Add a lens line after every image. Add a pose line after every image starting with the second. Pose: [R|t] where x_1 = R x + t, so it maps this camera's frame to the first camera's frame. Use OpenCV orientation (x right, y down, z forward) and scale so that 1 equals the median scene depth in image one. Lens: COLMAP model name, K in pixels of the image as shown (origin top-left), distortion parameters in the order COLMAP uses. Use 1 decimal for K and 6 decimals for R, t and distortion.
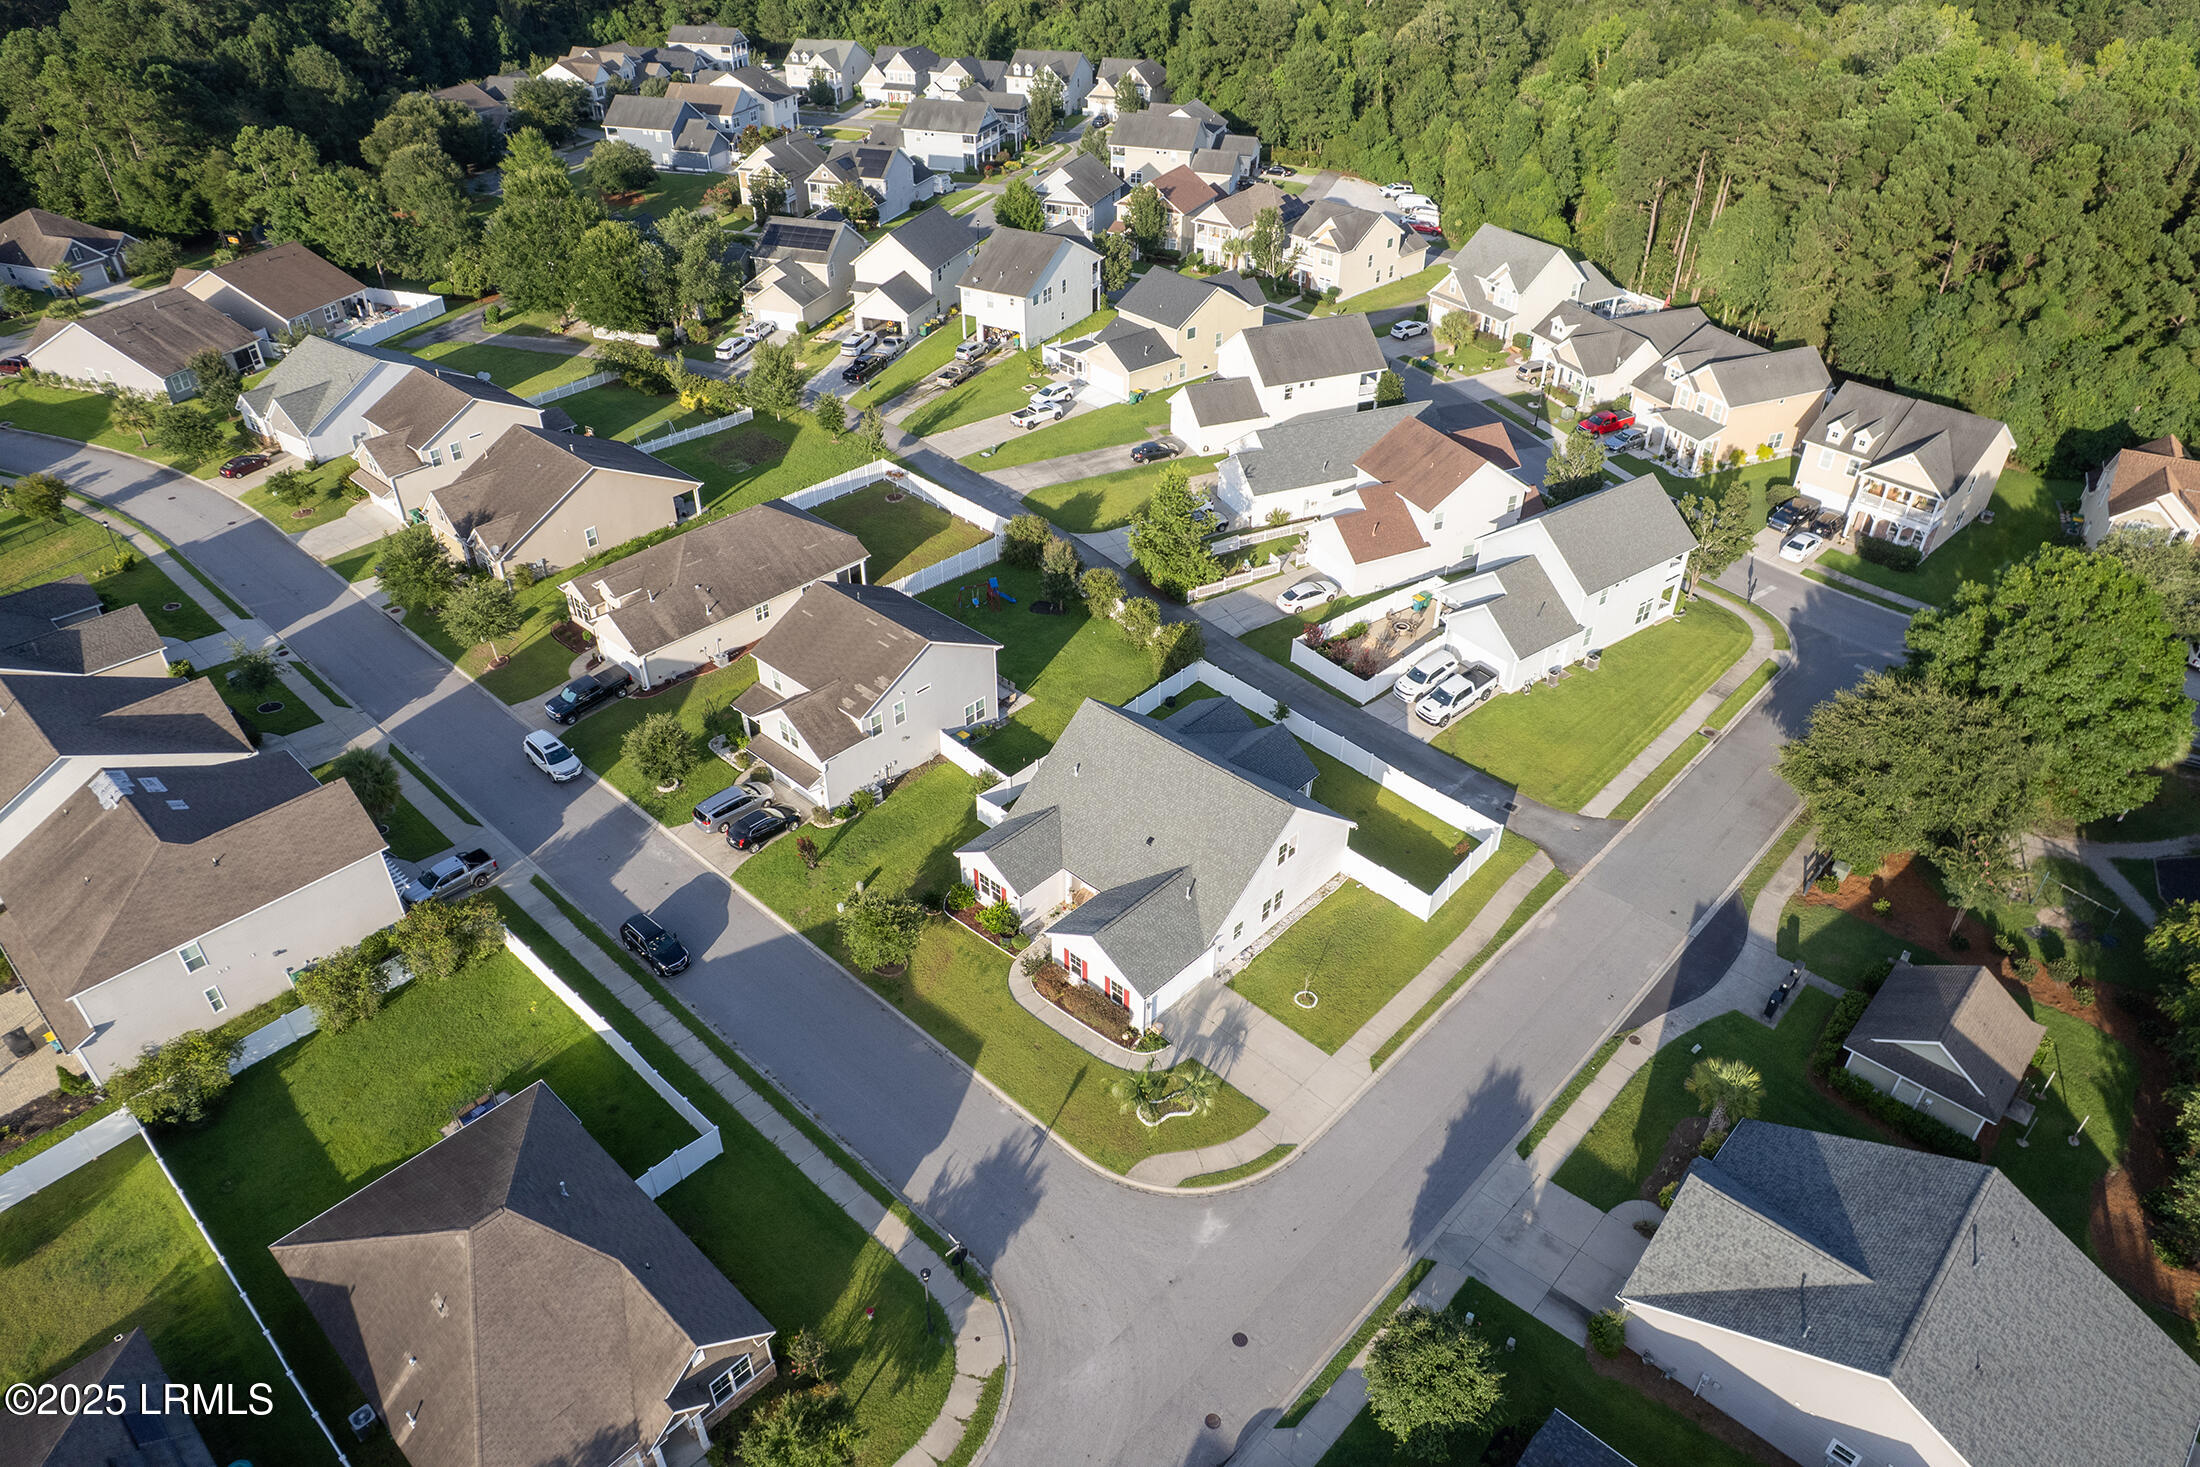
lens RADIAL K [[1395.5, 0, 1098.4], [0, 1395.5, 734.2], [0, 0, 1]] dist [0.001887, 0.001408]
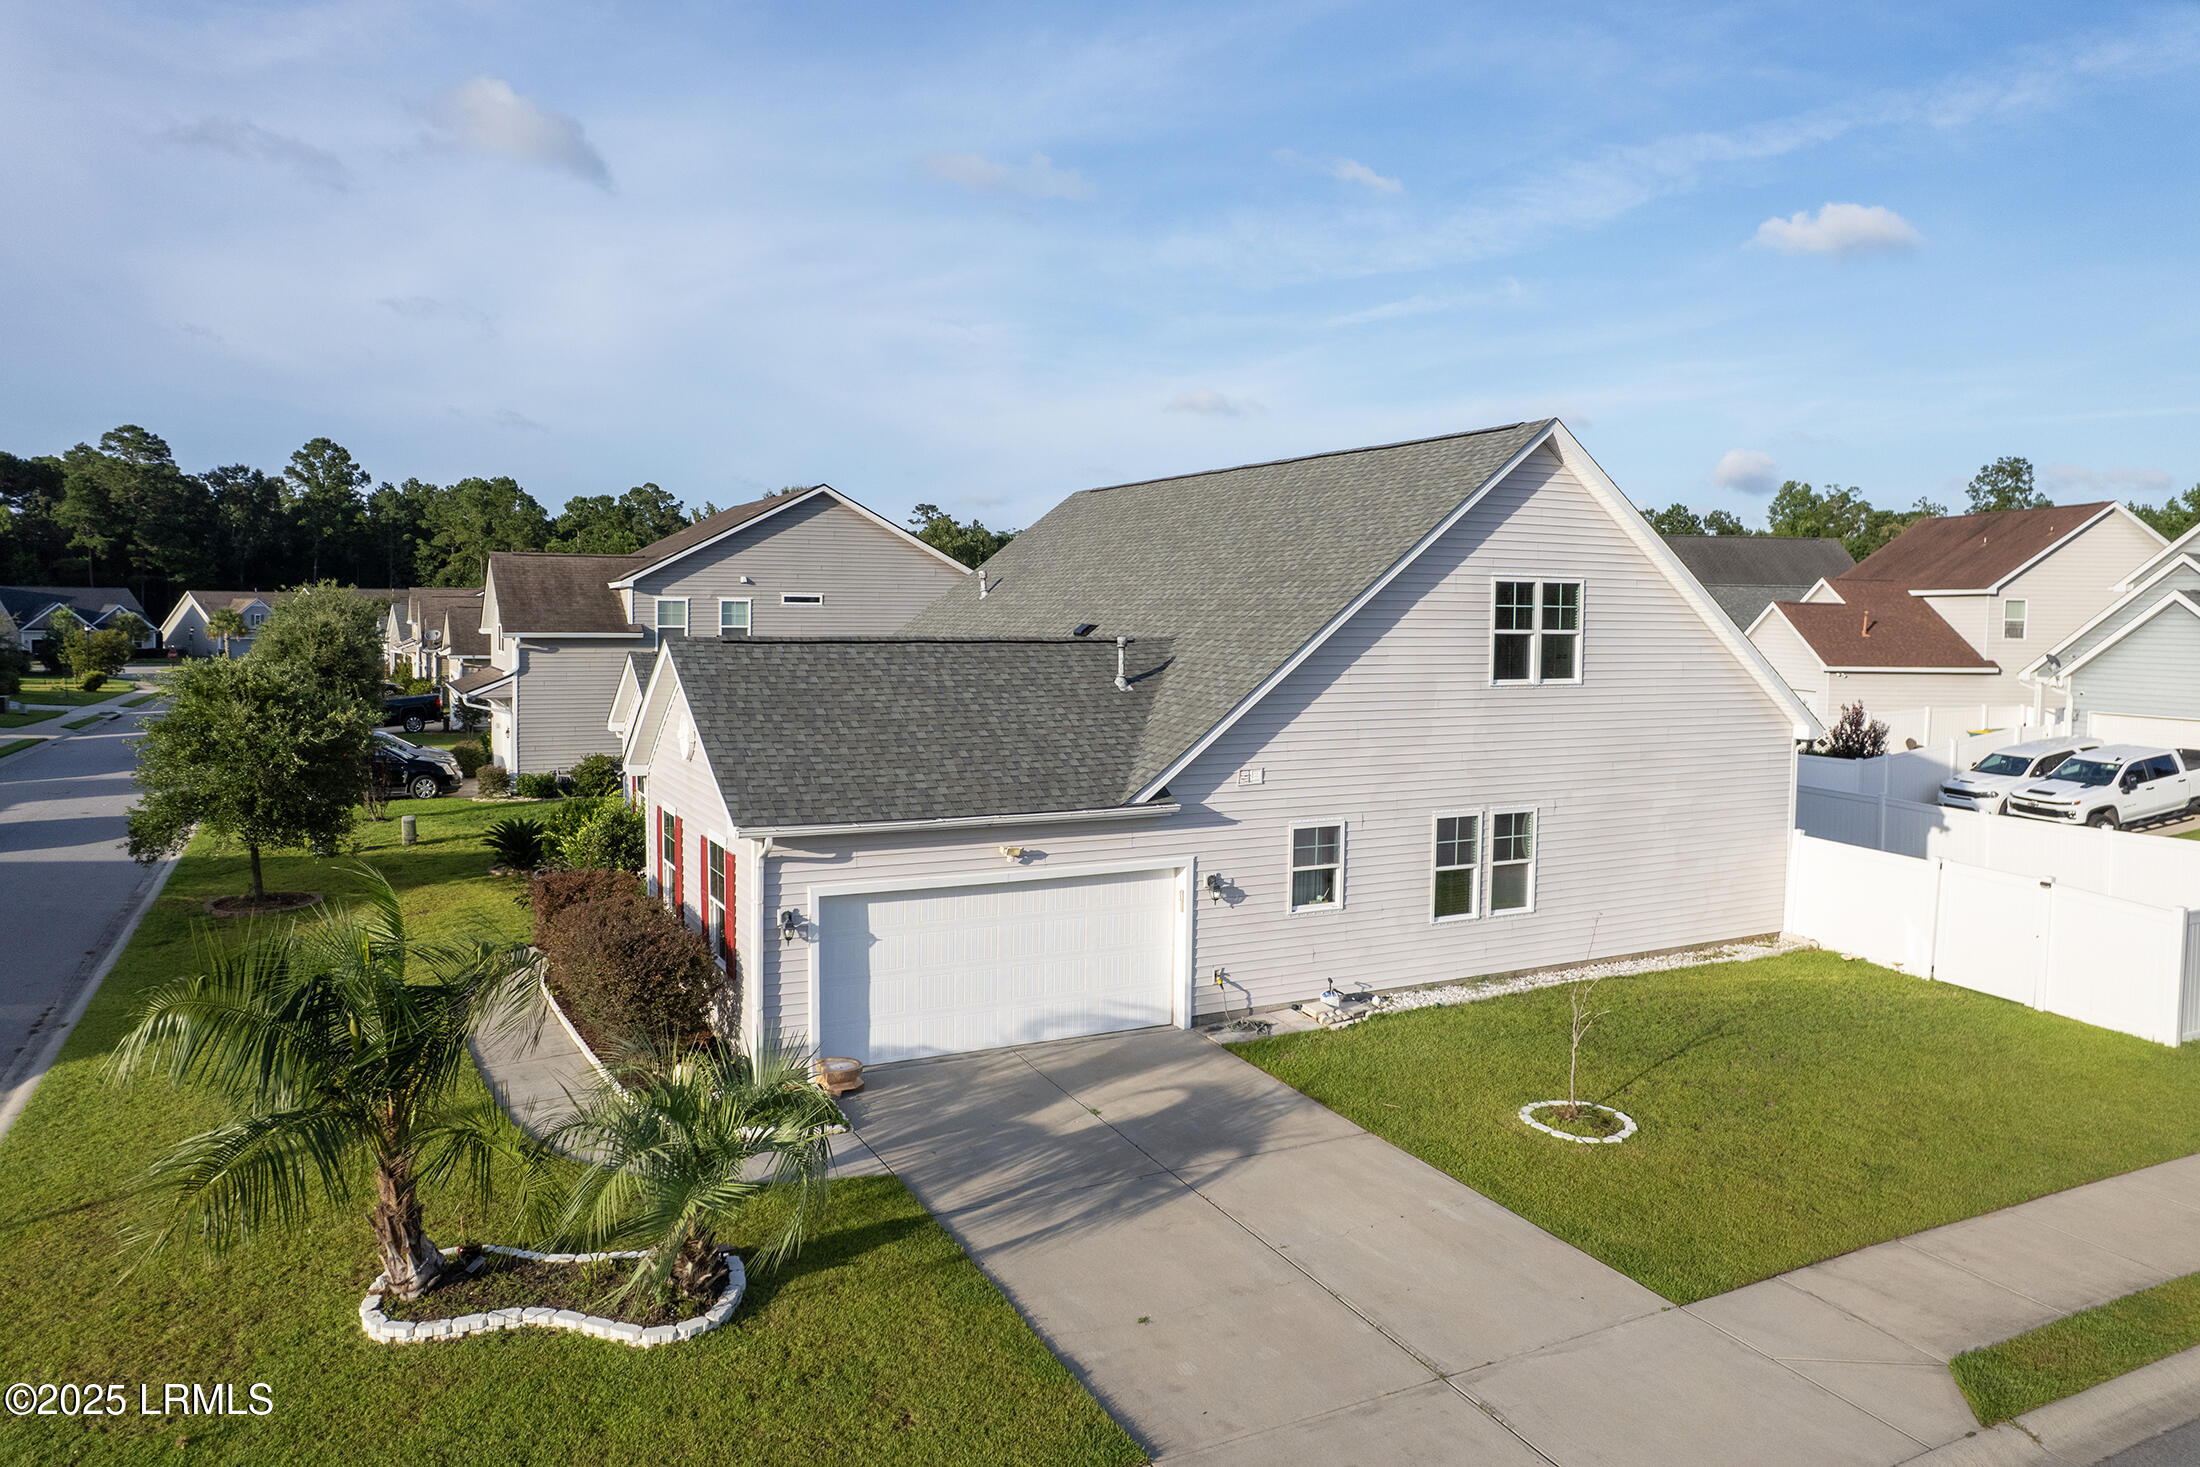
lens RADIAL K [[1395.5, 0, 1096.4], [0, 1395.5, 733.1], [0, 0, 1]] dist [0.001887, 0.001408]
pose [[0.944881, 0.028035, -0.326211, 0.154435], [-0.189280, 0.859737, -0.474368, 0.265243], [0.267157, 0.509967, 0.817656, 0.816349]]
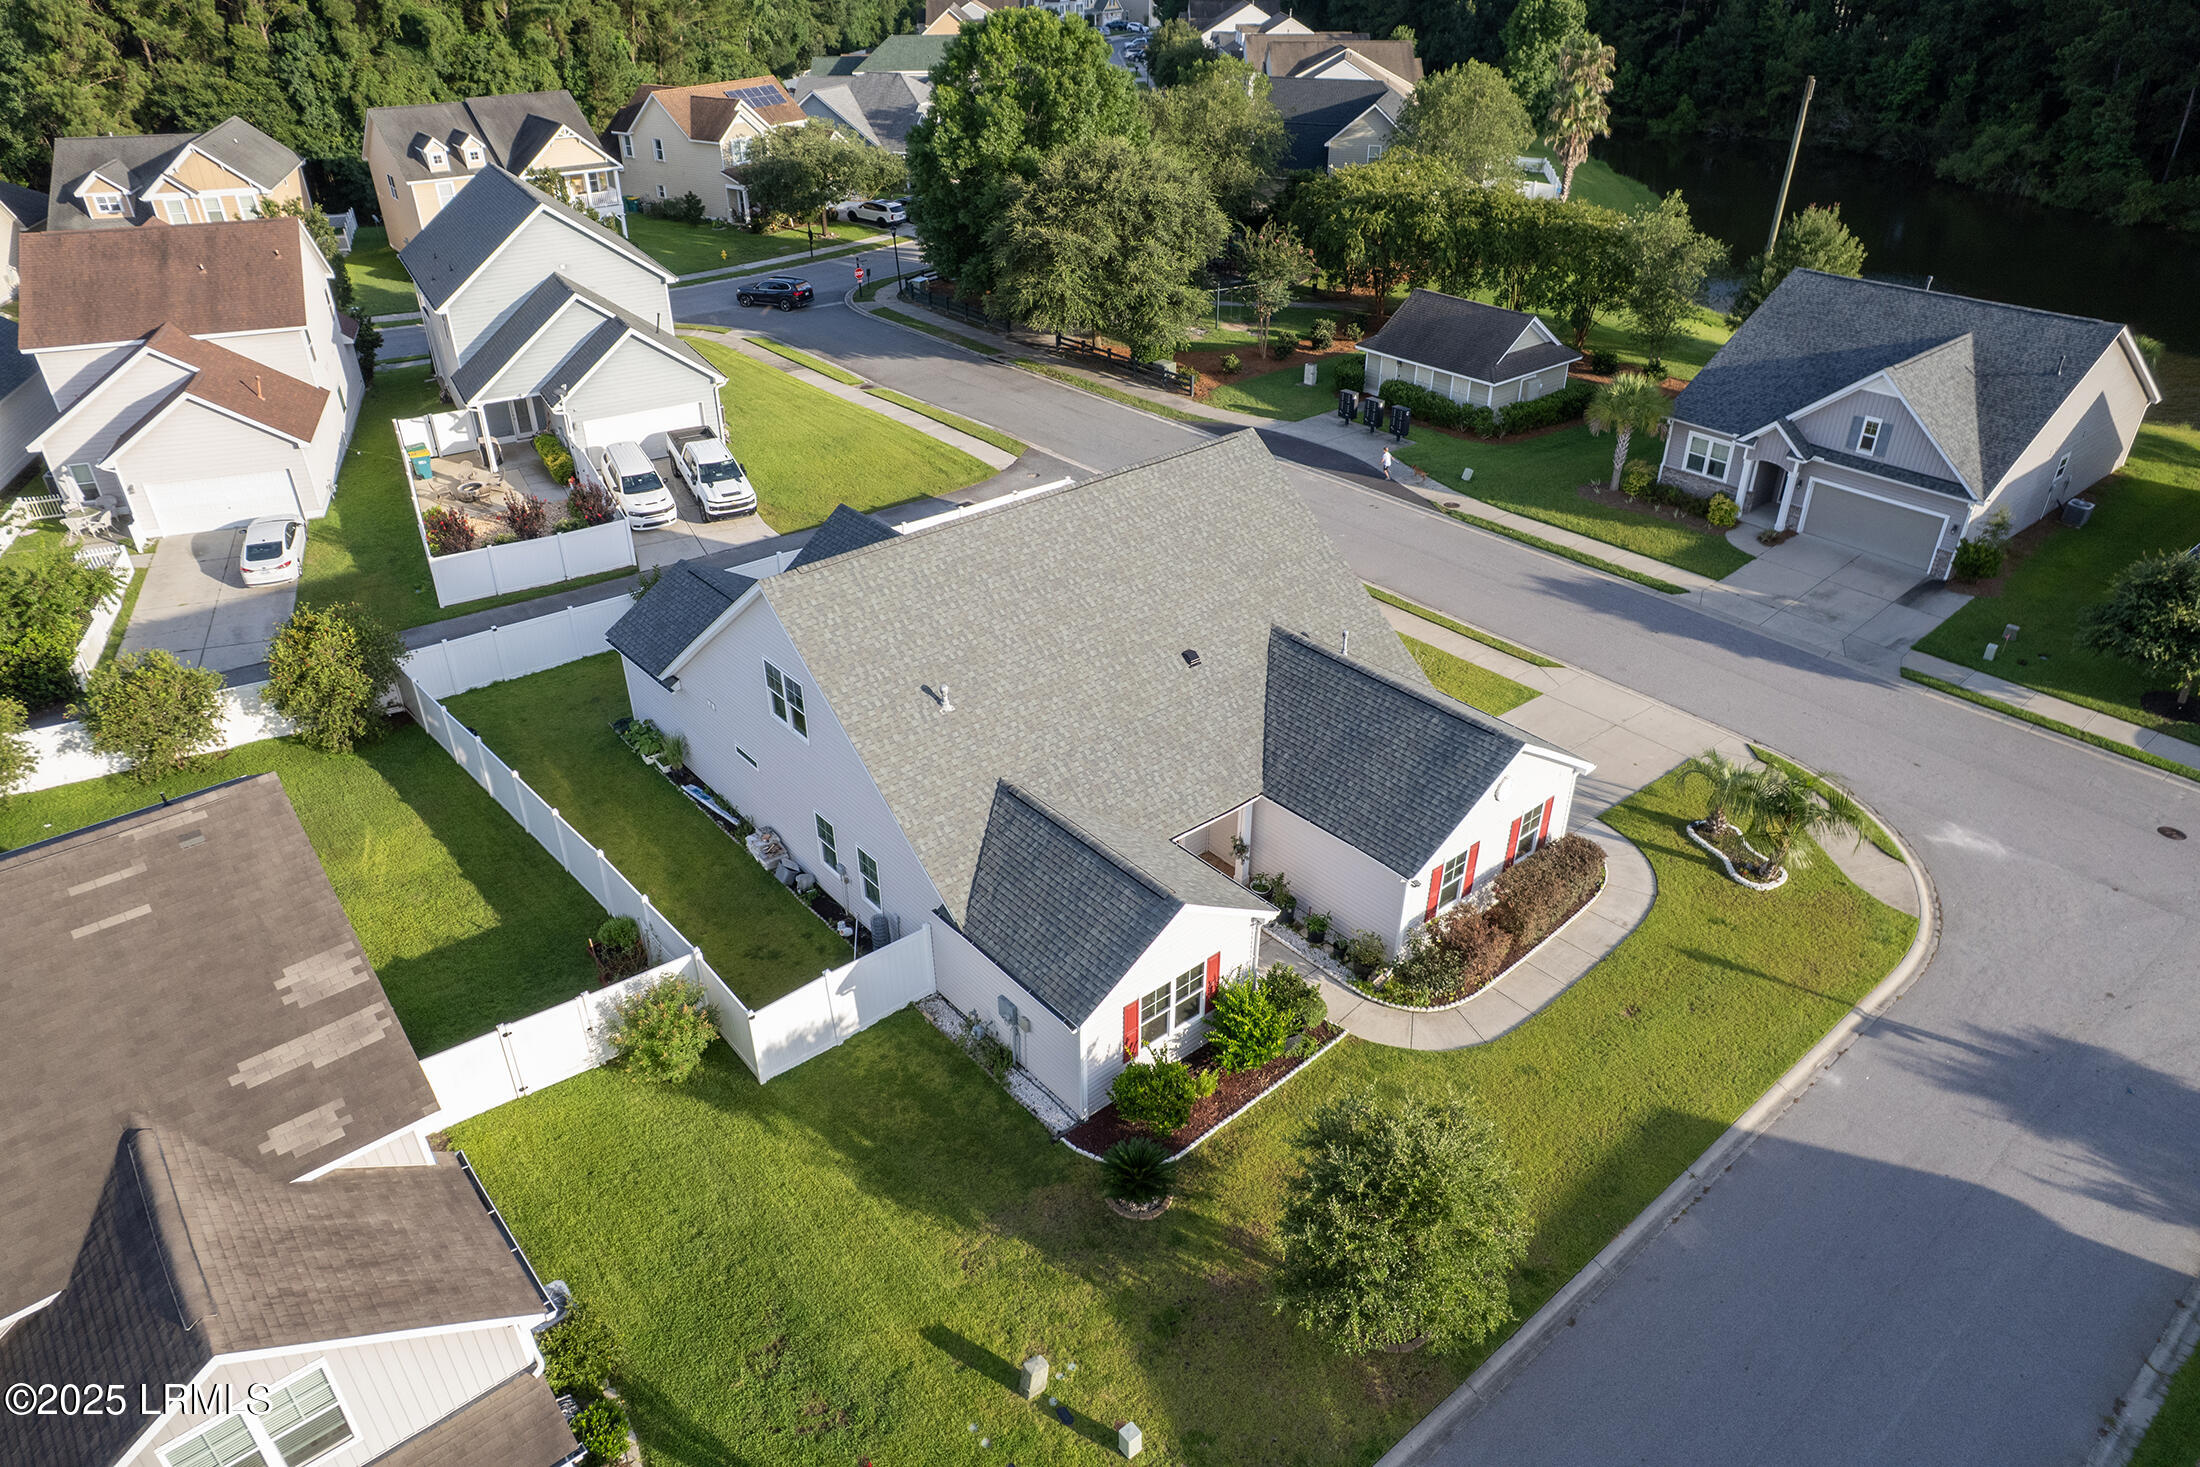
lens RADIAL K [[1395.5, 0, 1100.5], [0, 1395.5, 730.9], [0, 0, 1]] dist [0.001887, 0.001408]
pose [[0.116673, -0.512642, 0.850638, -0.391622], [0.574720, 0.733367, 0.363140, -0.093371], [-0.809990, 0.446510, 0.380190, 0.937732]]
